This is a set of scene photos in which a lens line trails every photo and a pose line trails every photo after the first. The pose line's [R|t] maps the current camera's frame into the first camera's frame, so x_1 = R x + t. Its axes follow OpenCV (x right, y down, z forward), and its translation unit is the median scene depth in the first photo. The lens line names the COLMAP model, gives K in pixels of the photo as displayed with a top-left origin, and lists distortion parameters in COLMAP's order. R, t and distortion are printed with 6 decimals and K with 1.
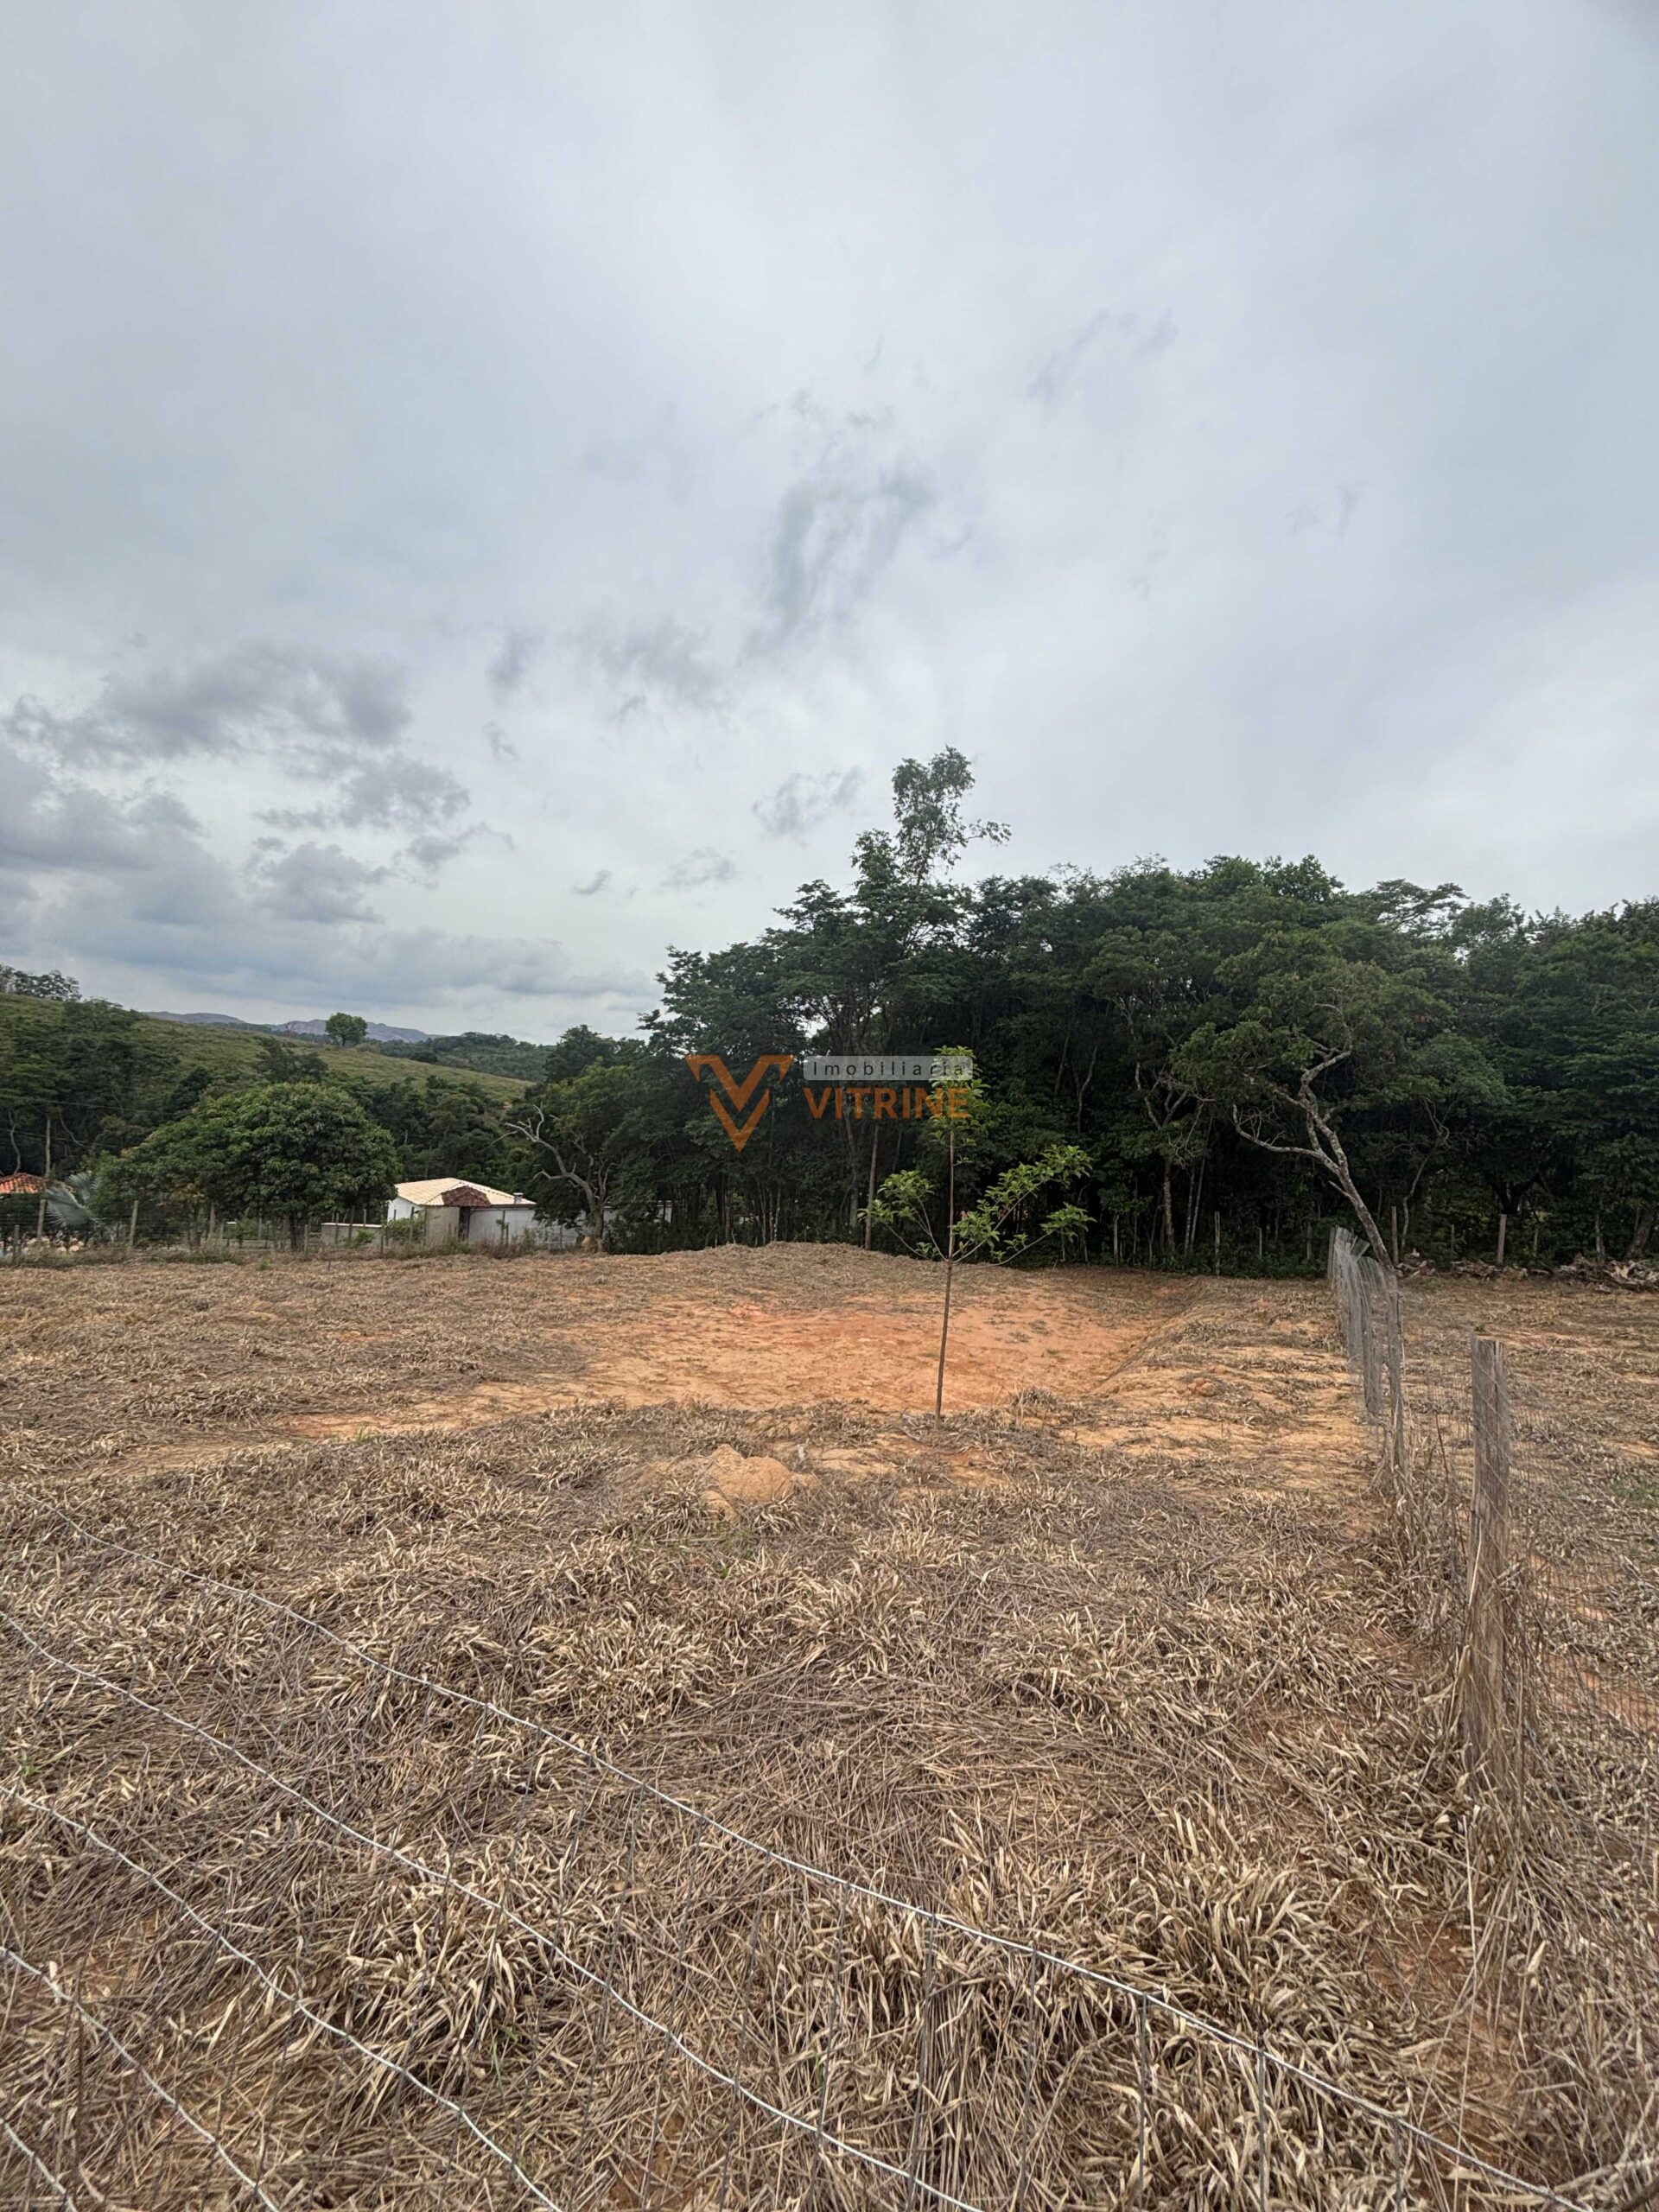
lens RADIAL K [[890.2, 0, 835.1], [0, 890.2, 1103.7], [0, 0, 1]] dist [-0.004122, 0.000999]
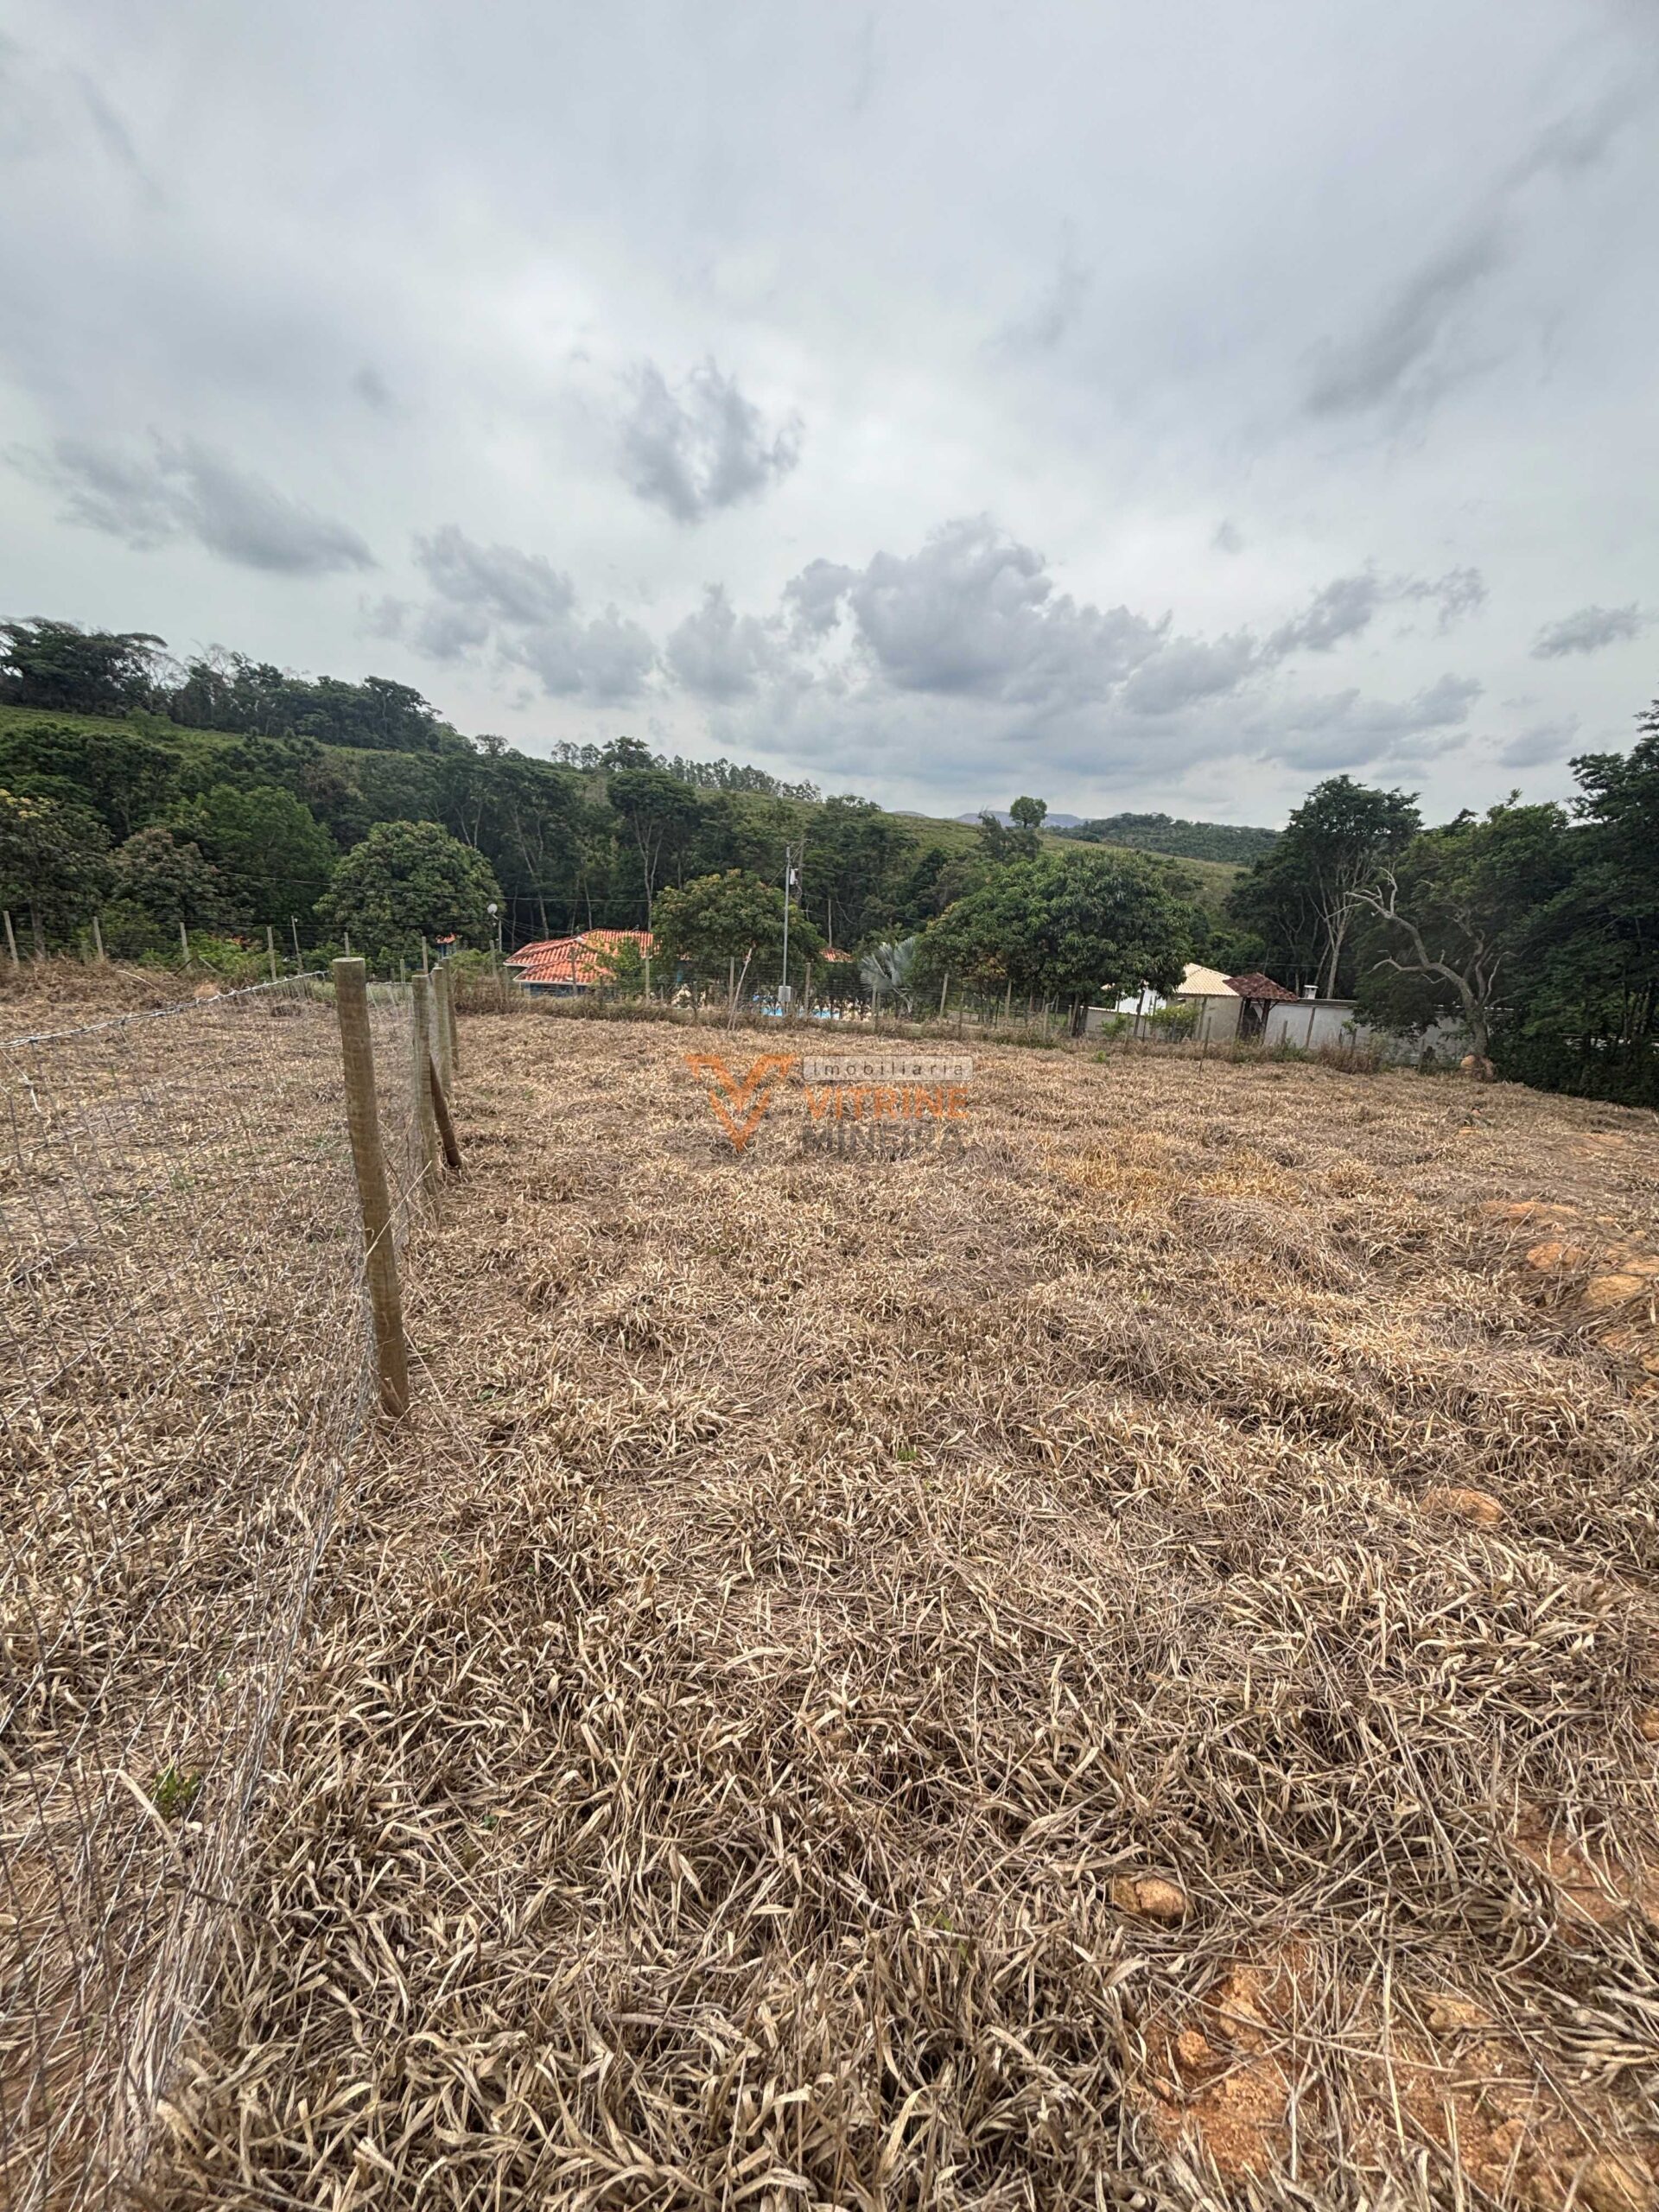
lens RADIAL K [[898.7, 0, 833.7], [0, 898.7, 1096.9], [0, 0, 1]] dist [-0.018094, 0.013064]
pose [[0.772582, 0.133394, -0.620744, -0.245054], [0.011054, 0.974706, 0.223217, 0.020024], [0.634818, -0.179316, 0.751566, 0.148020]]
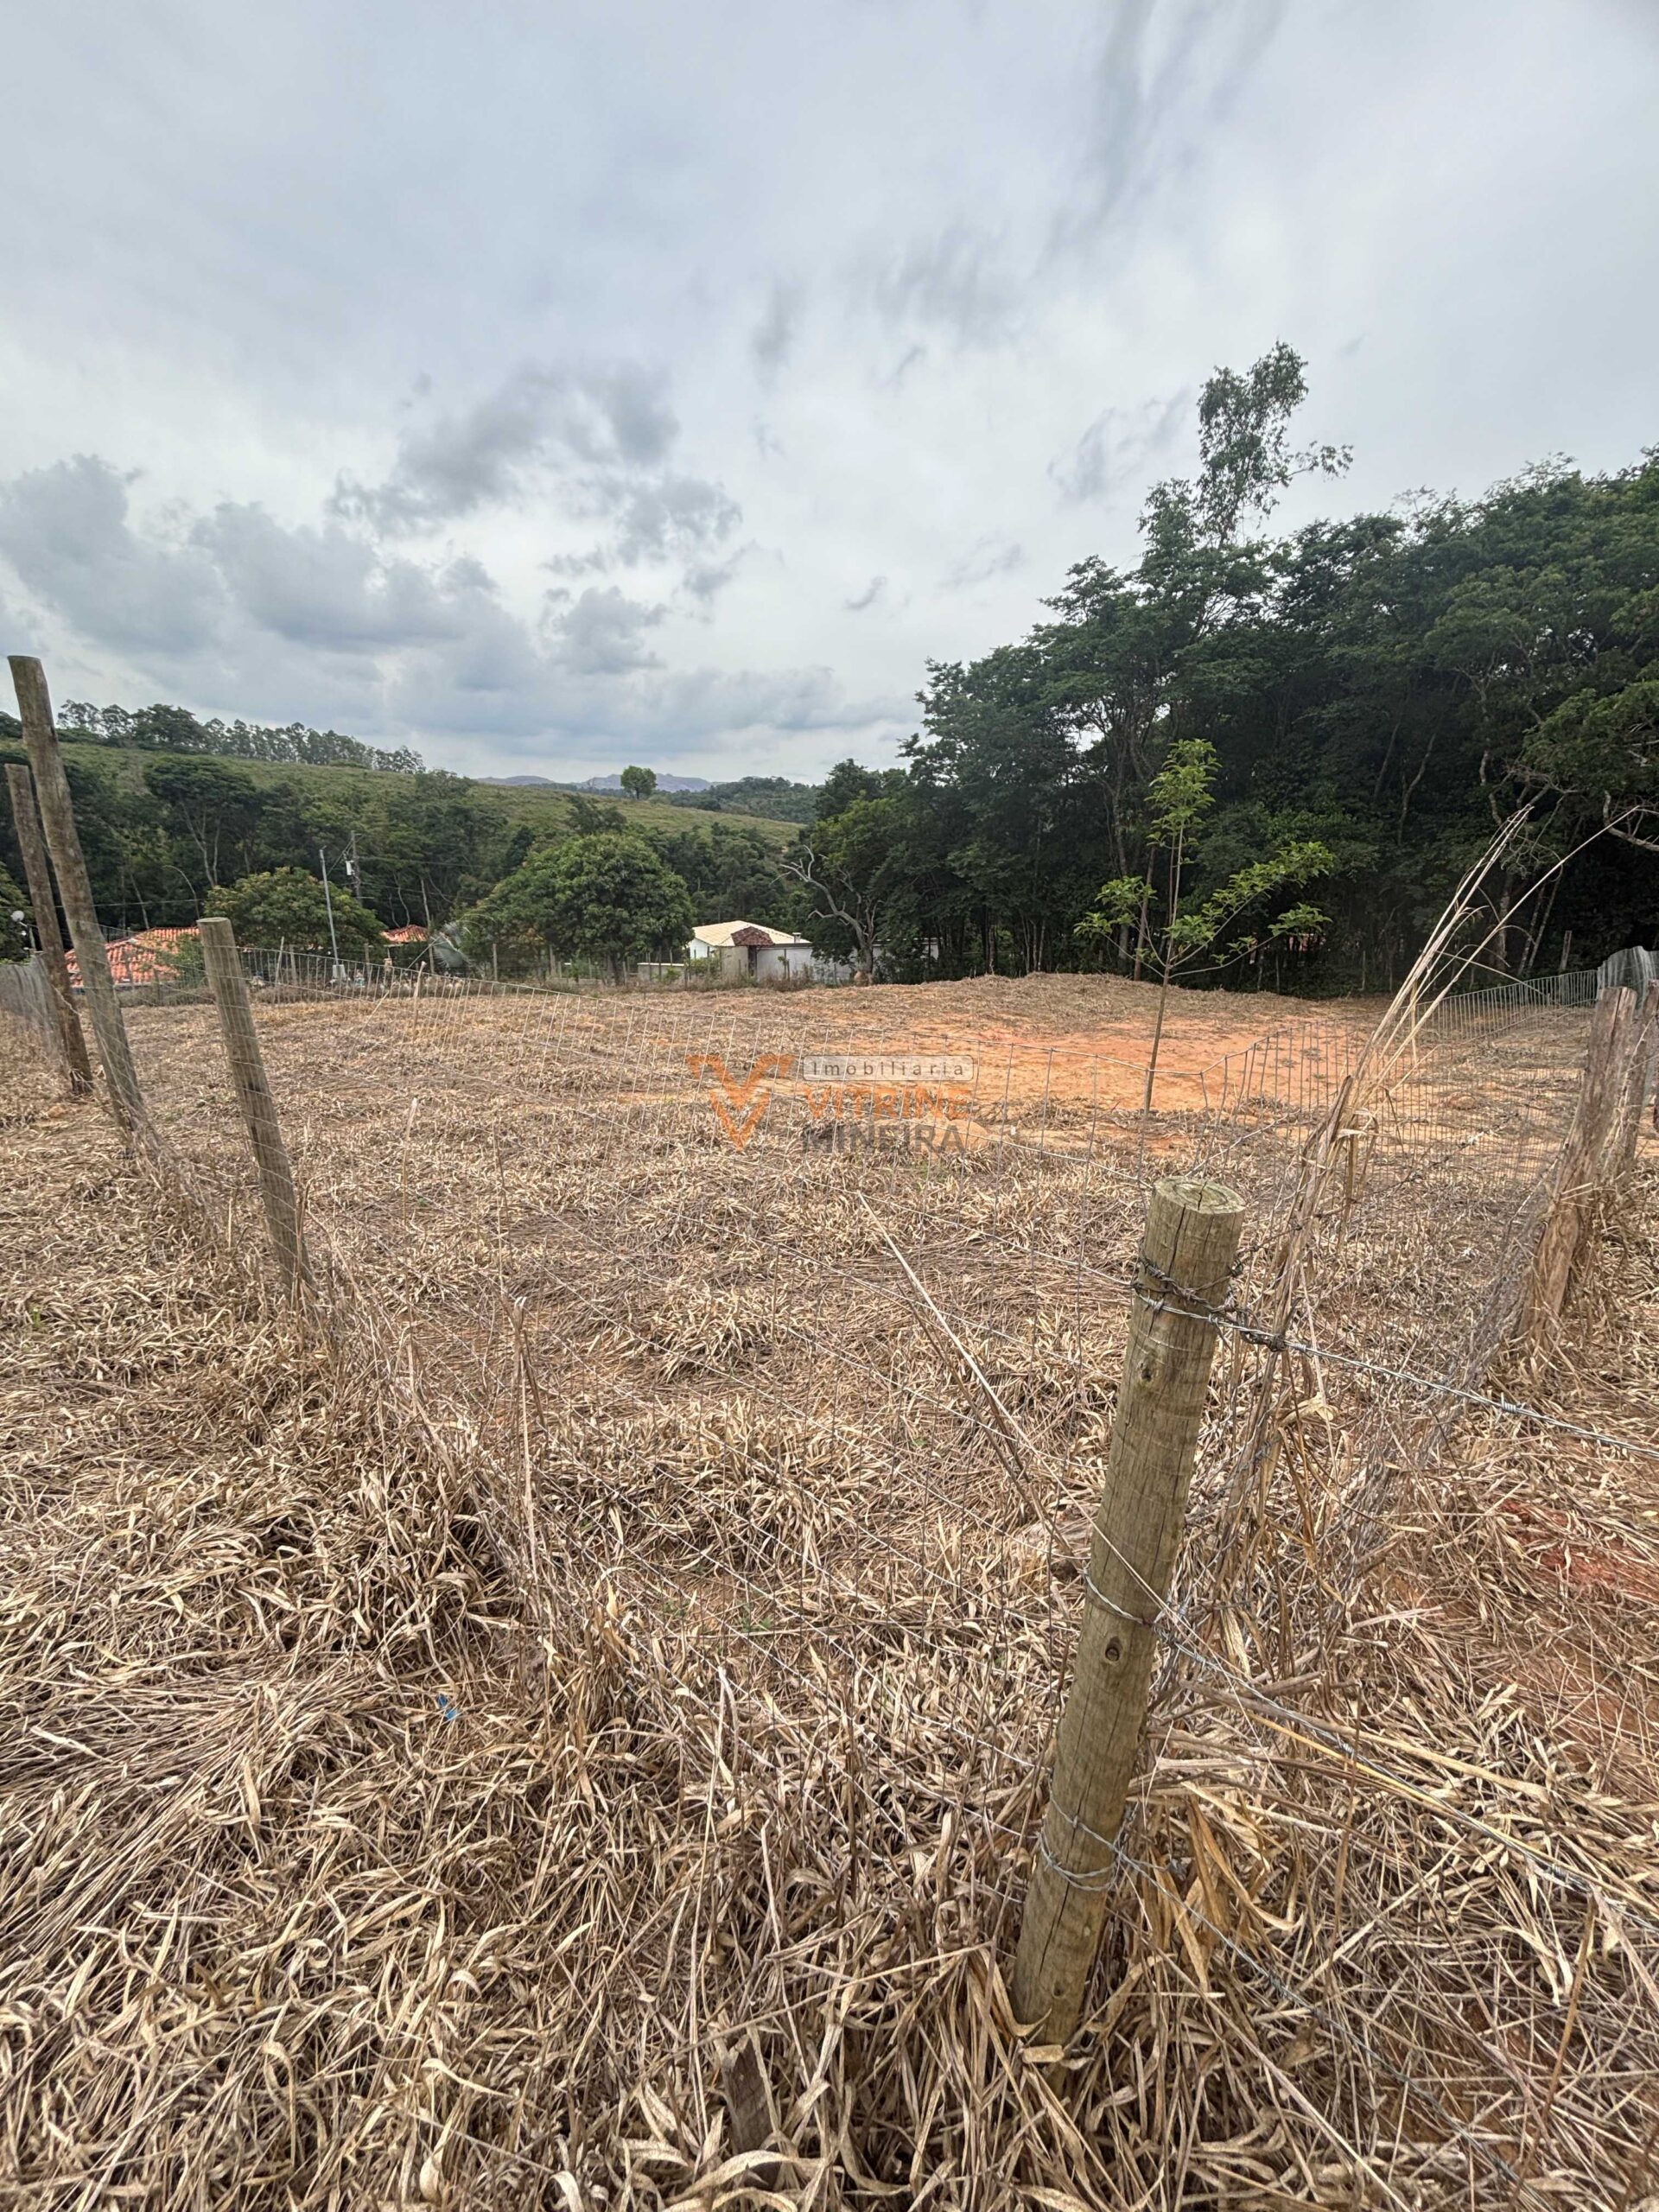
lens RADIAL K [[890.2, 0, 835.1], [0, 890.2, 1103.7], [0, 0, 1]] dist [-0.004122, 0.000999]
pose [[0.953787, 0.033729, -0.298586, 0.018457], [0.053174, 0.959052, 0.278194, 0.006276], [0.295742, -0.281215, 0.912937, -0.022866]]
